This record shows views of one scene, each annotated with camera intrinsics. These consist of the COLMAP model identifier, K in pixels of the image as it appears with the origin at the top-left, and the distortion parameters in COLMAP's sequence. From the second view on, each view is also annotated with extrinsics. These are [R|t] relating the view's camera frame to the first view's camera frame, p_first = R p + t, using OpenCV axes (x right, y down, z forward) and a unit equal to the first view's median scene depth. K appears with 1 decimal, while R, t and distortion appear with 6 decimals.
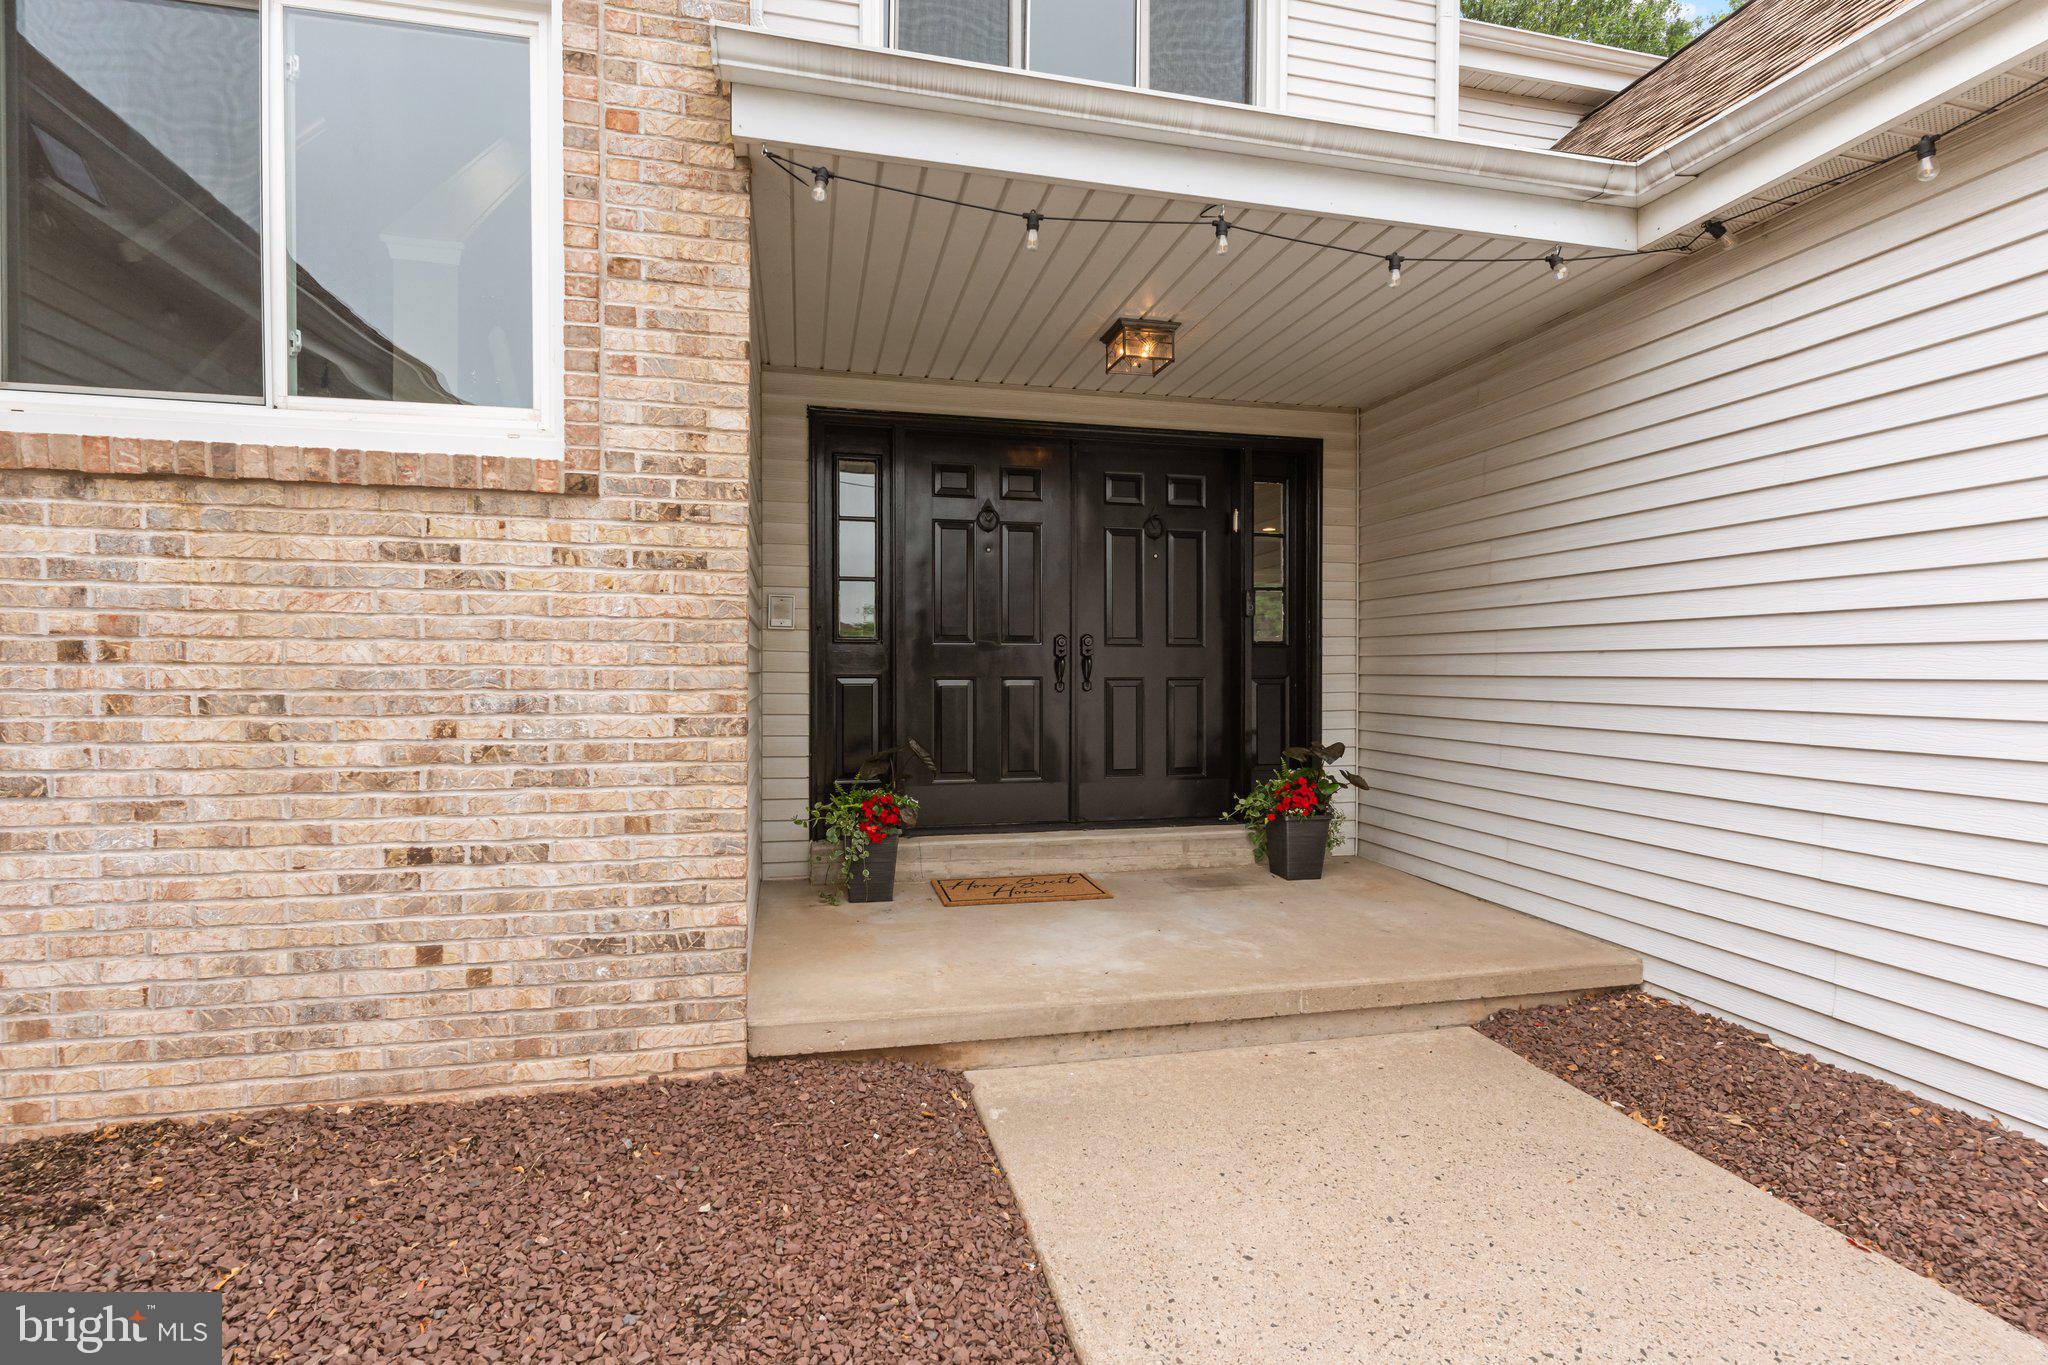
lens RADIAL K [[964.8, 0, 1021.1], [0, 964.8, 680.3], [0, 0, 1]] dist [0.002020, 0.000781]
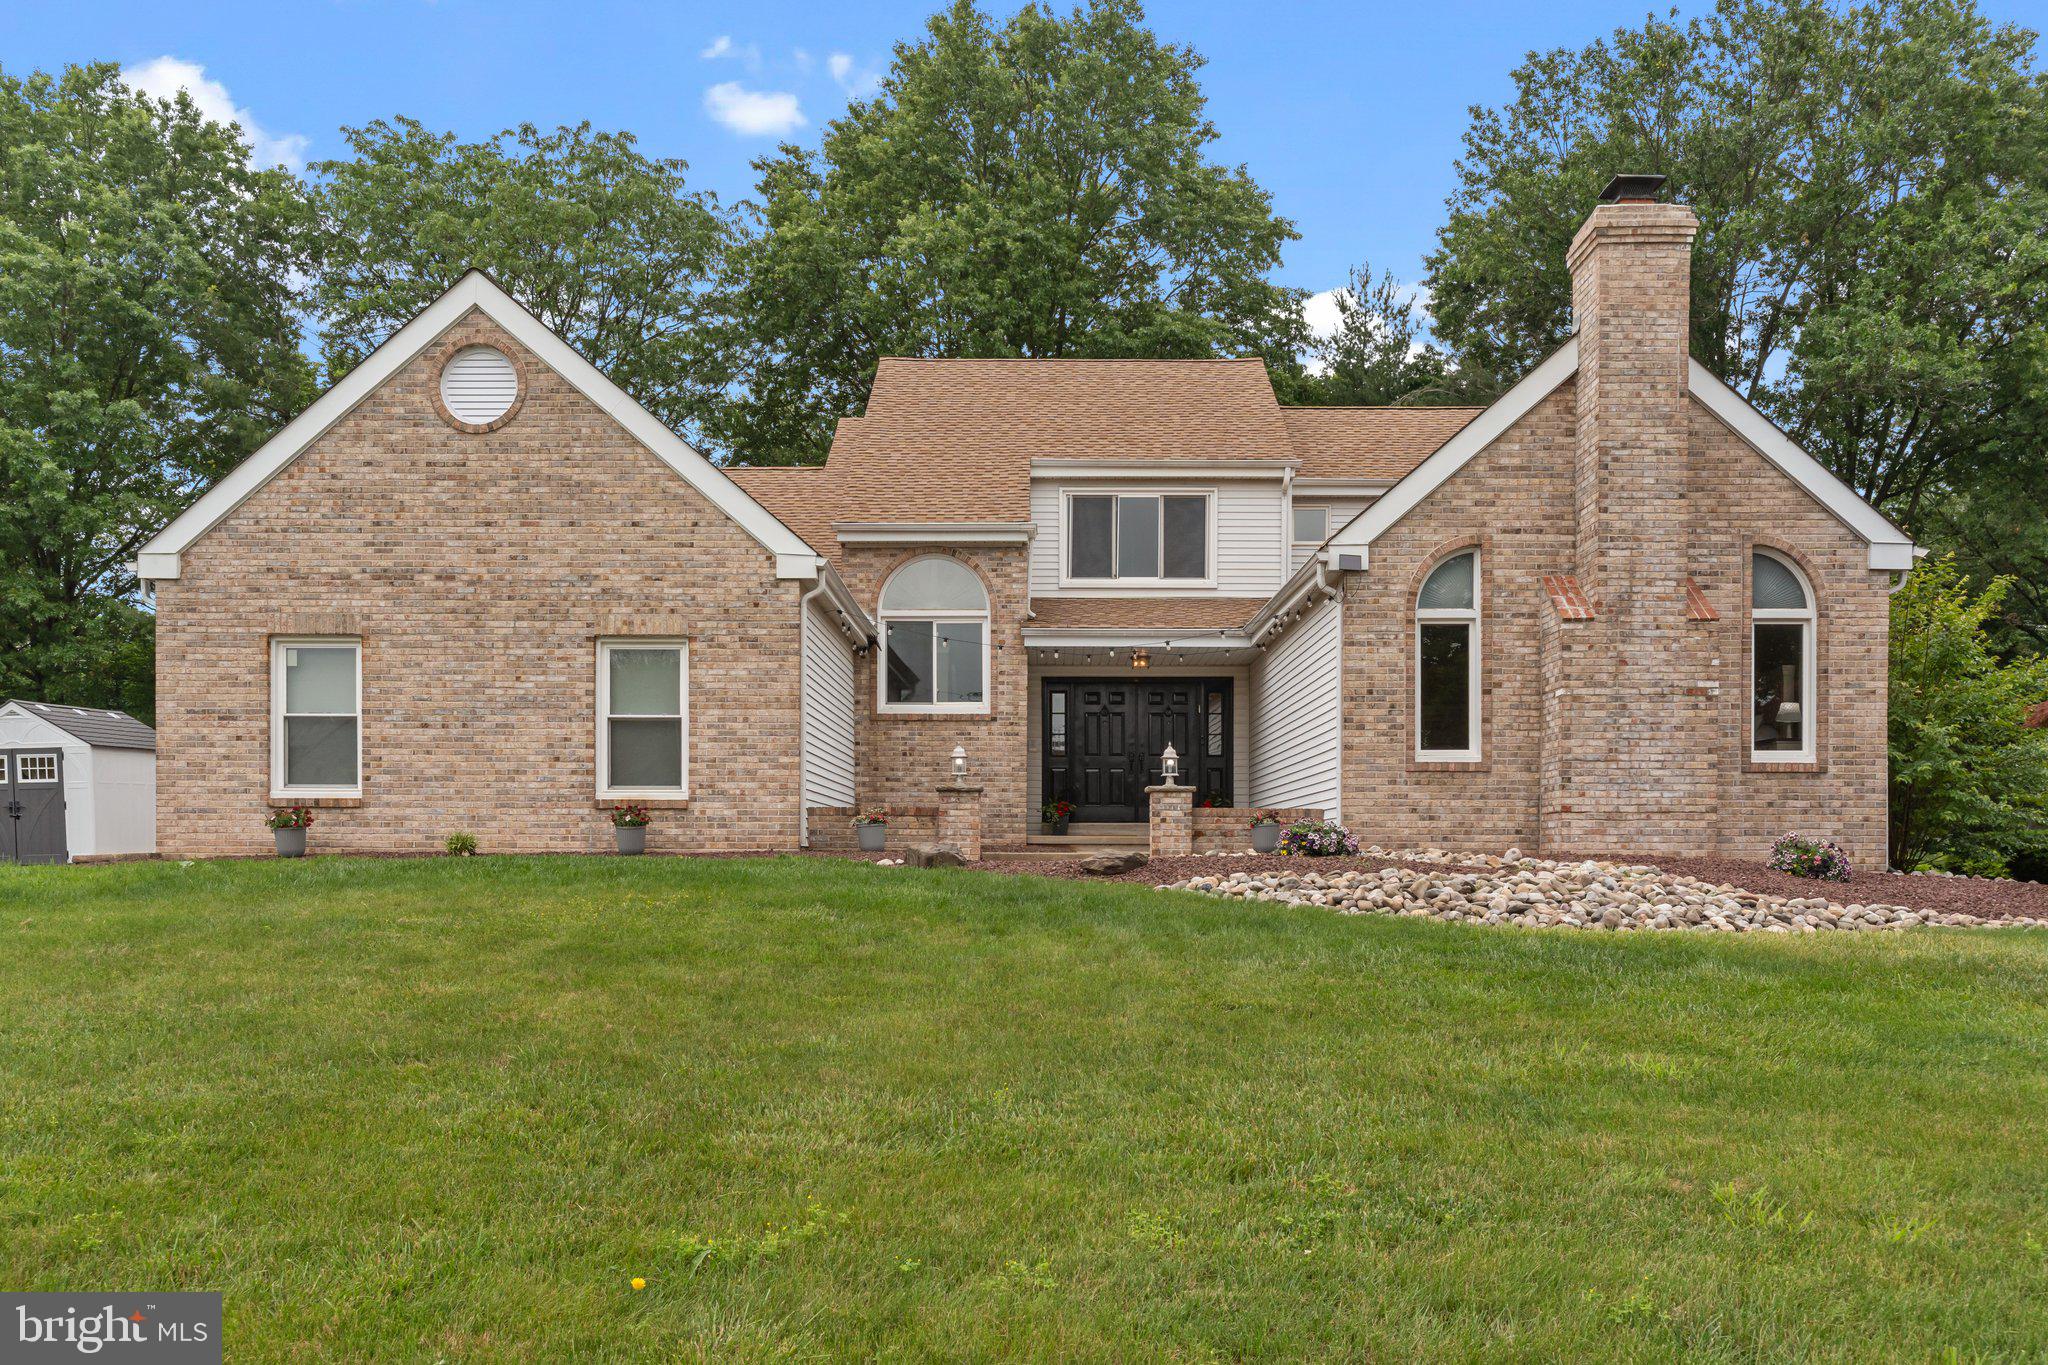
lens RADIAL K [[1606.1, 0, 1024.0], [0, 1606.1, 682.5], [0, 0, 1]] dist [-0.000986, -0.006547]
pose [[0.971182, -0.026558, -0.236854, 1.543854], [-0.001423, 0.993108, -0.117191, 0.539866], [0.238334, 0.114151, 0.964451, -6.508025]]
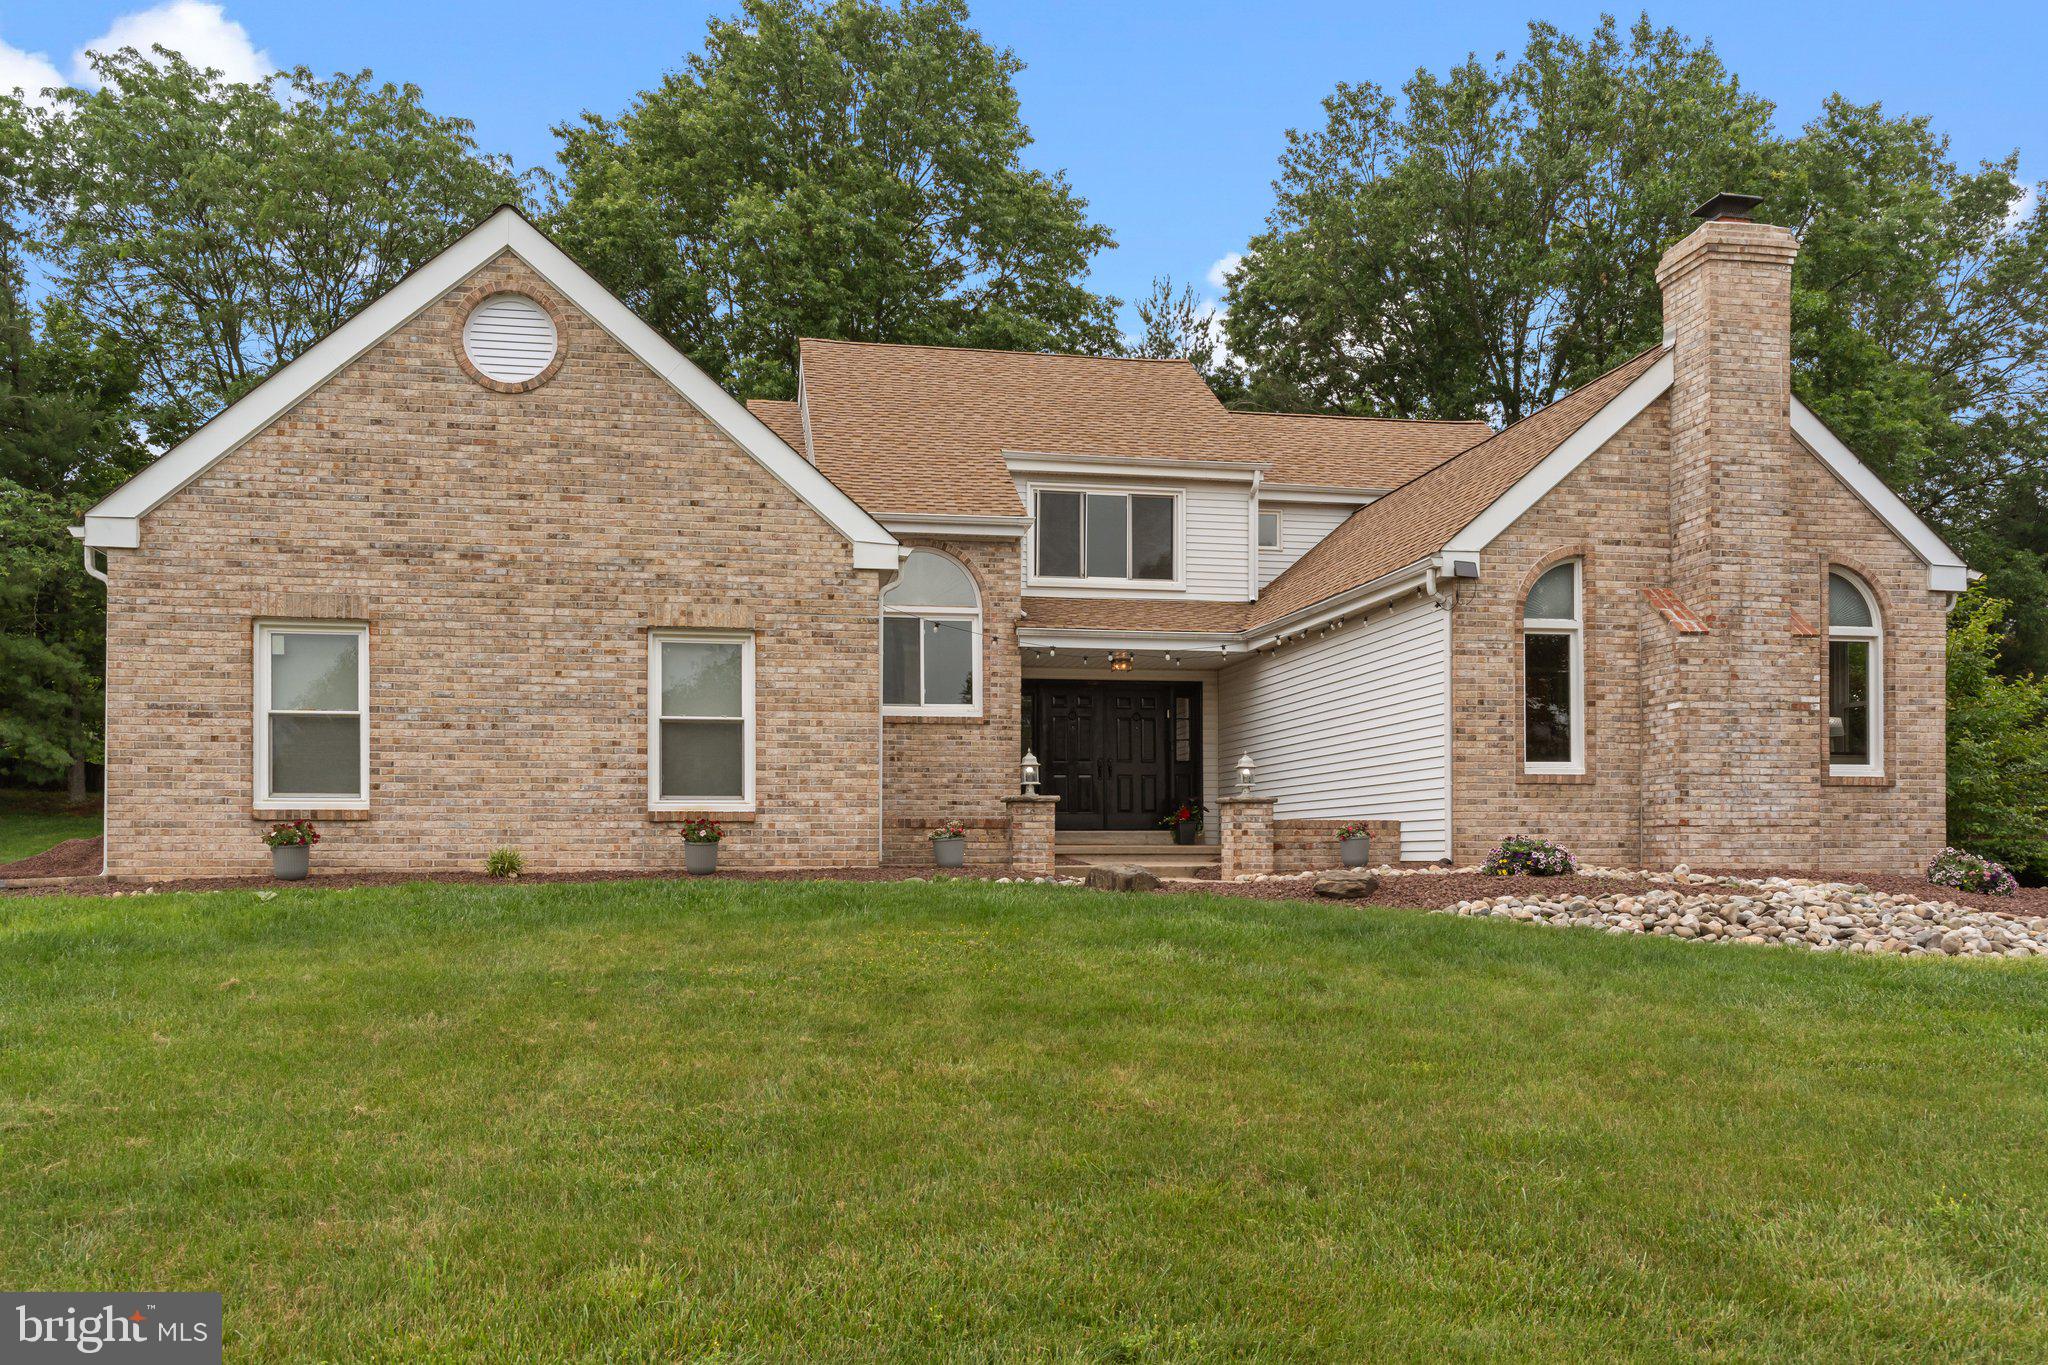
lens RADIAL K [[1582.6, 0, 1024.1], [0, 1582.6, 674.2], [0, 0, 1]] dist [-0.001892, 0.003553]
pose [[0.998689, -0.011121, -0.049966, 0.094820], [0.005002, 0.992646, -0.120951, 0.464086], [0.050943, 0.120542, 0.991400, -6.255076]]
